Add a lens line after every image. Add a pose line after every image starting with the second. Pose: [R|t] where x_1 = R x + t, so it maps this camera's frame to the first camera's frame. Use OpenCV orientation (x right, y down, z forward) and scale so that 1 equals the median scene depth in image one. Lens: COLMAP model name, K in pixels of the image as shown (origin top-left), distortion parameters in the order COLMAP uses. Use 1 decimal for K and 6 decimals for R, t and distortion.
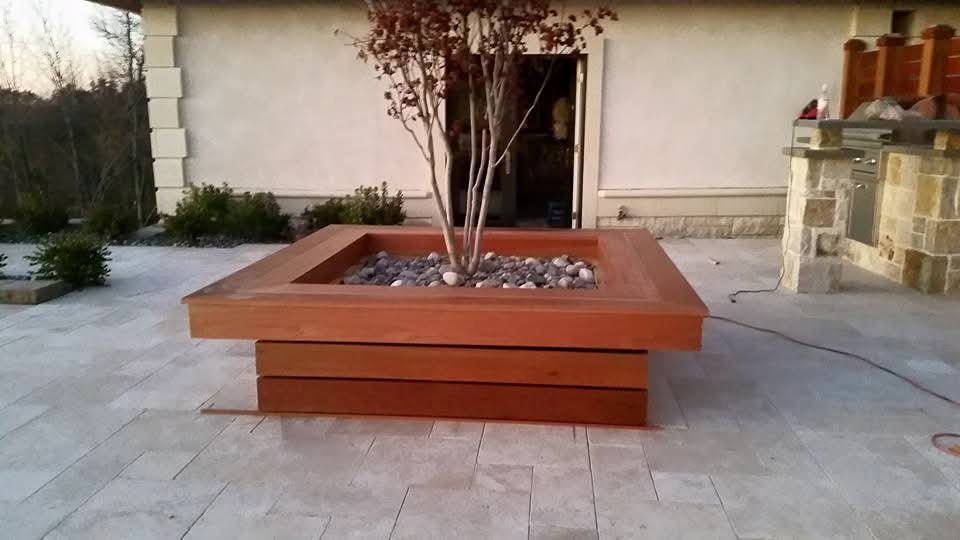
lens RADIAL K [[797.3, 0, 480.0], [0, 797.3, 270.0], [0, 0, 1]] dist [0.003901, 0.000547]
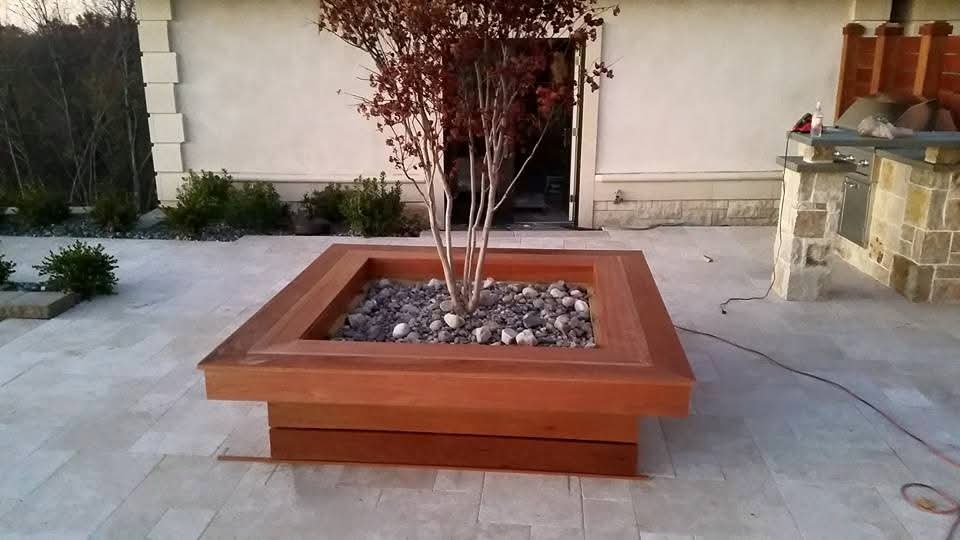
lens RADIAL K [[800.7, 0, 480.0], [0, 800.7, 270.0], [0, 0, 1]] dist [0.001881, -0.006321]
pose [[0.999990, -0.002196, 0.003891, -0.002790], [0.001883, 0.996902, 0.078631, -0.112753], [-0.004052, -0.078623, 0.996896, -0.031555]]
